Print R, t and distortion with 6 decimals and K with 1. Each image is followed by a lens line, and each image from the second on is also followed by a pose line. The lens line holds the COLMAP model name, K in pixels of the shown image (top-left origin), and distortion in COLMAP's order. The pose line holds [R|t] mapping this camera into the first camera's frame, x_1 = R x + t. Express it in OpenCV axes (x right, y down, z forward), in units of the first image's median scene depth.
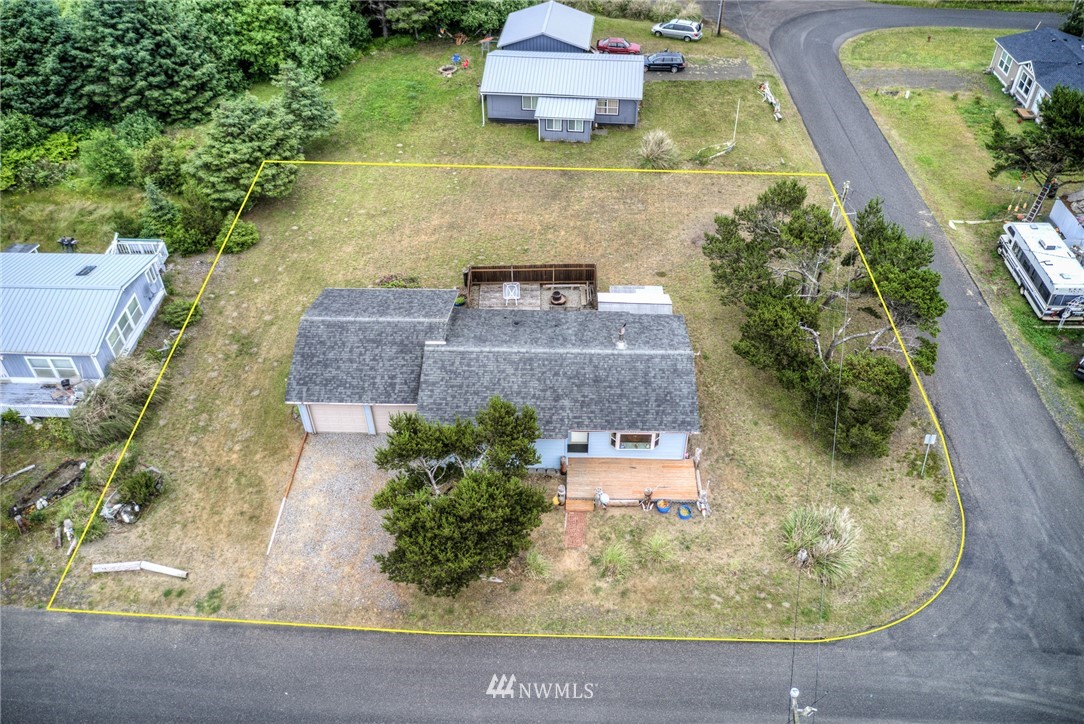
lens RADIAL K [[839.2, 0, 542.0], [0, 839.2, 362.0], [0, 0, 1]] dist [-0.057451, -0.000104]
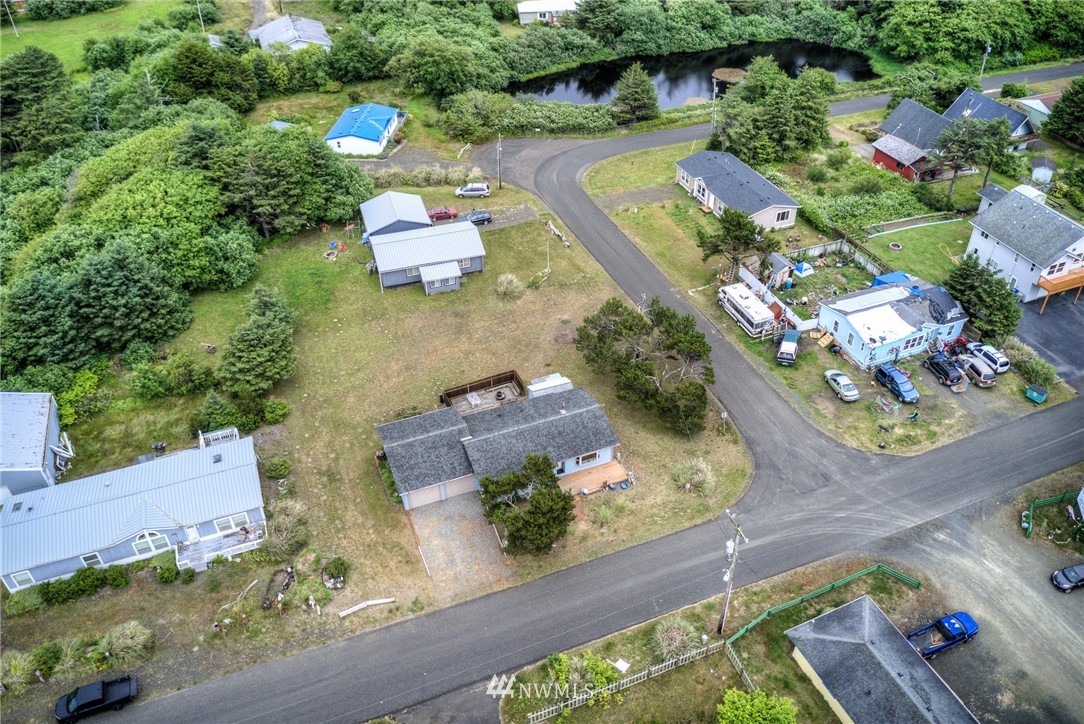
lens RADIAL K [[839.7, 0, 542.0], [0, 839.7, 362.0], [0, 0, 1]] dist [-0.005070, 0.002439]
pose [[0.918471, -0.250256, 0.306240, -0.366116], [0.270612, 0.962359, -0.025190, -0.068568], [-0.288408, 0.106009, 0.951621, -0.571309]]
